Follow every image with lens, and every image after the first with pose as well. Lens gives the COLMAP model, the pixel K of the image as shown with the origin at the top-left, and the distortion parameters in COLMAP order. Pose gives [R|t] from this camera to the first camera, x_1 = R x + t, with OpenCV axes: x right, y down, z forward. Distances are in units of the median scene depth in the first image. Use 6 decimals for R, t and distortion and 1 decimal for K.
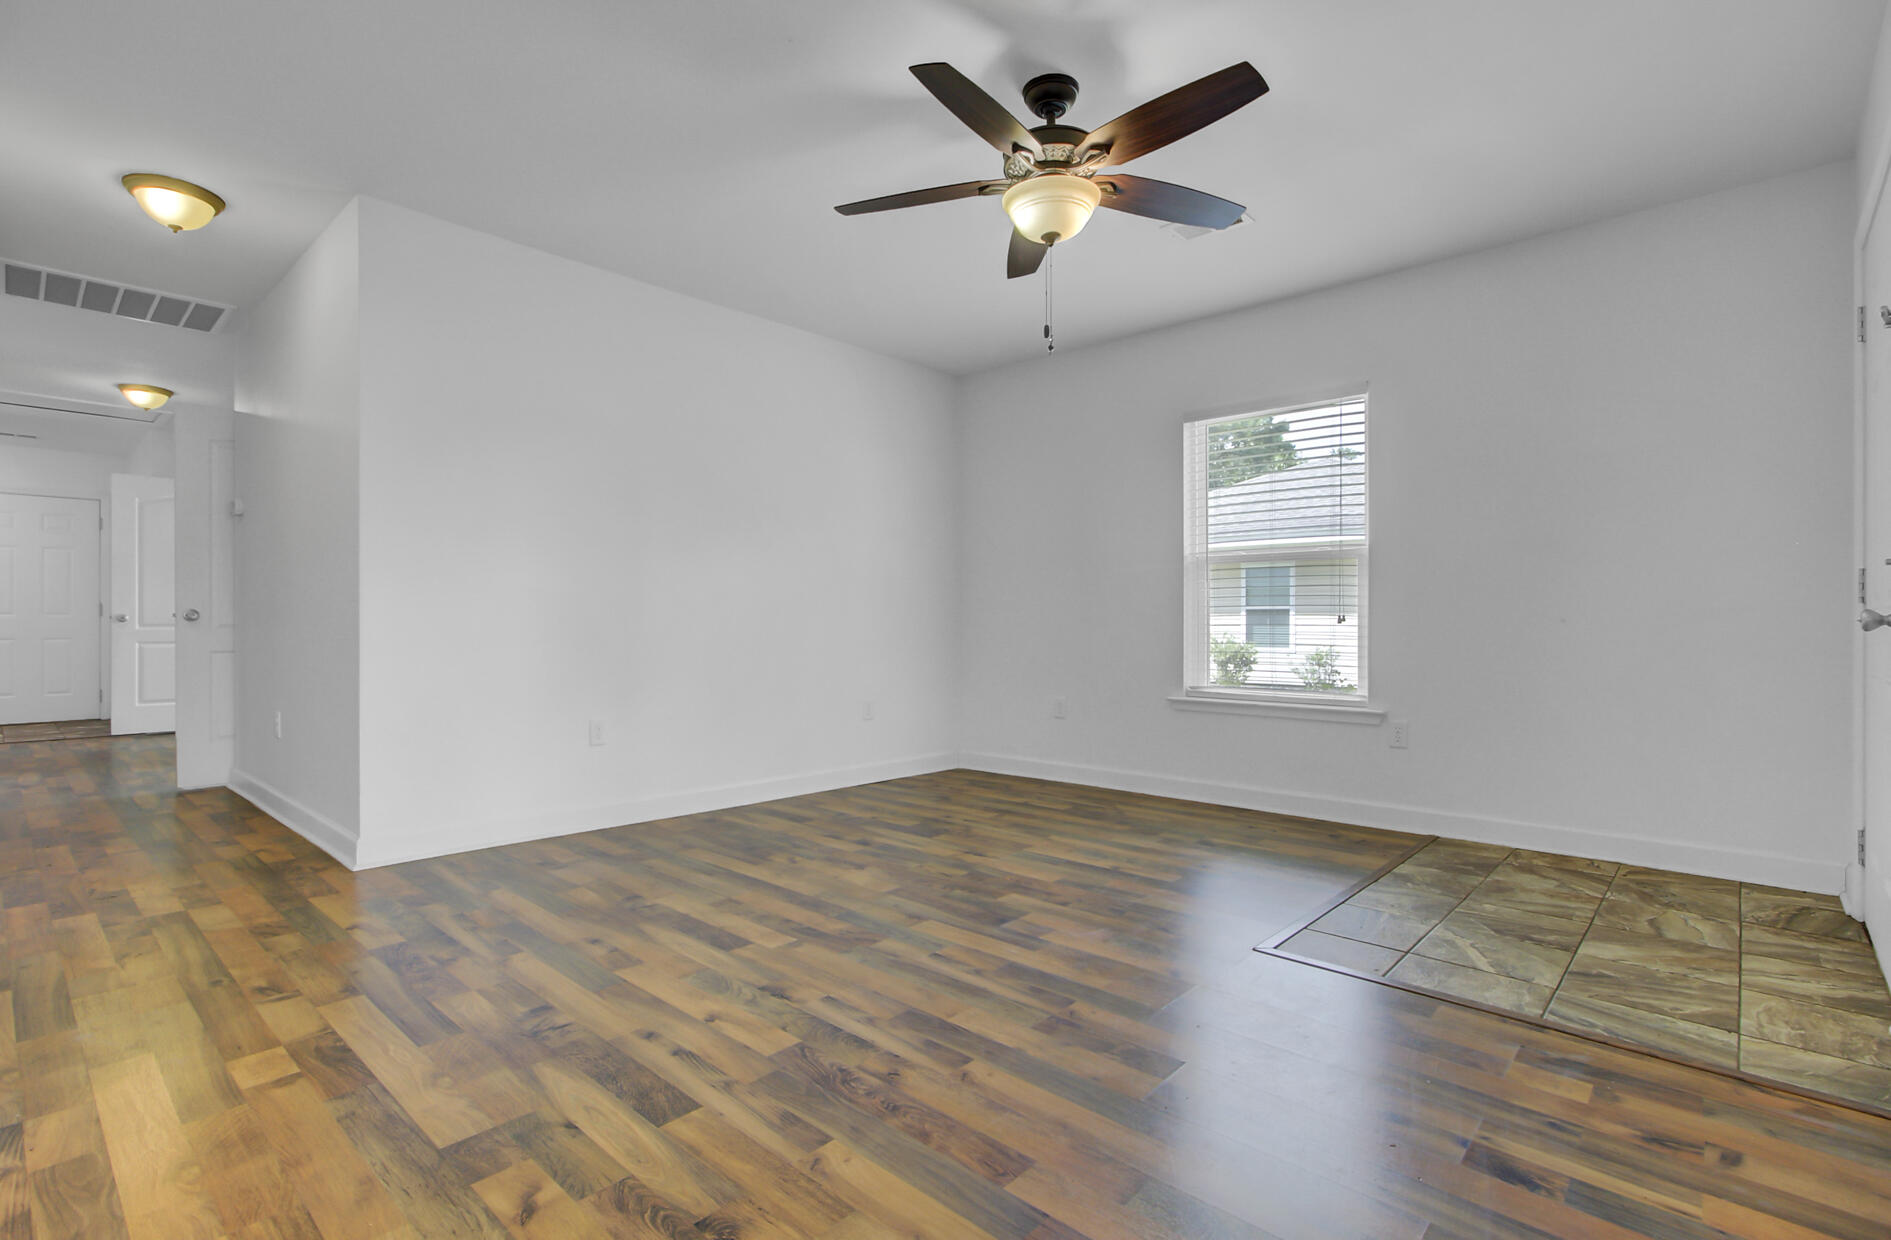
lens RADIAL K [[870.2, 0, 906.5], [0, 870.2, 622.9], [0, 0, 1]] dist [0.001629, 0.000440]
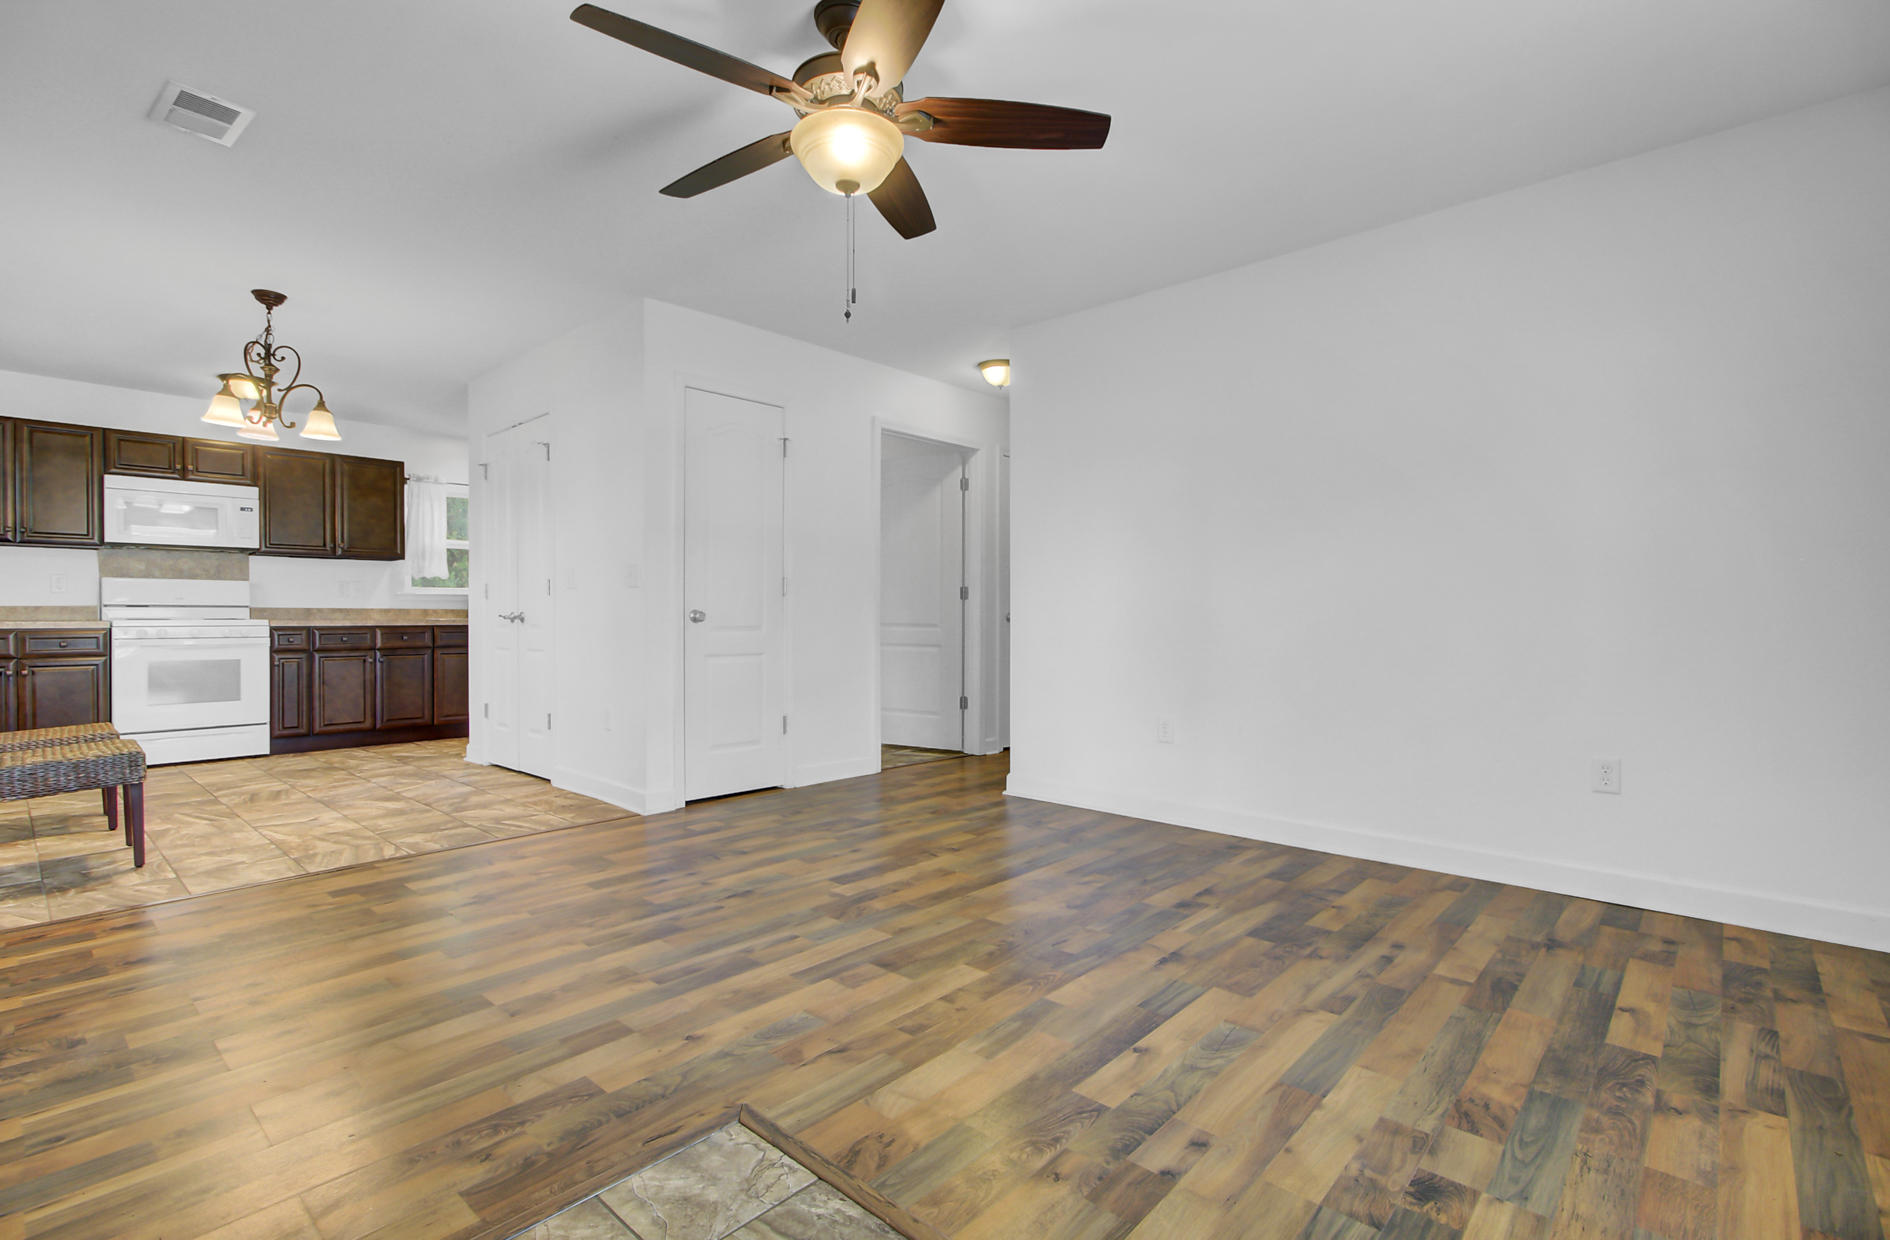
lens RADIAL K [[861.3, 0, 947.9], [0, 861.3, 623.2], [0, 0, 1]] dist [-0.002303, -0.000397]
pose [[0.038688, 0.004336, -0.999242, 1.072219], [0.001802, 0.999989, 0.004409, -0.013247], [0.999250, -0.001971, 0.038680, 1.111458]]
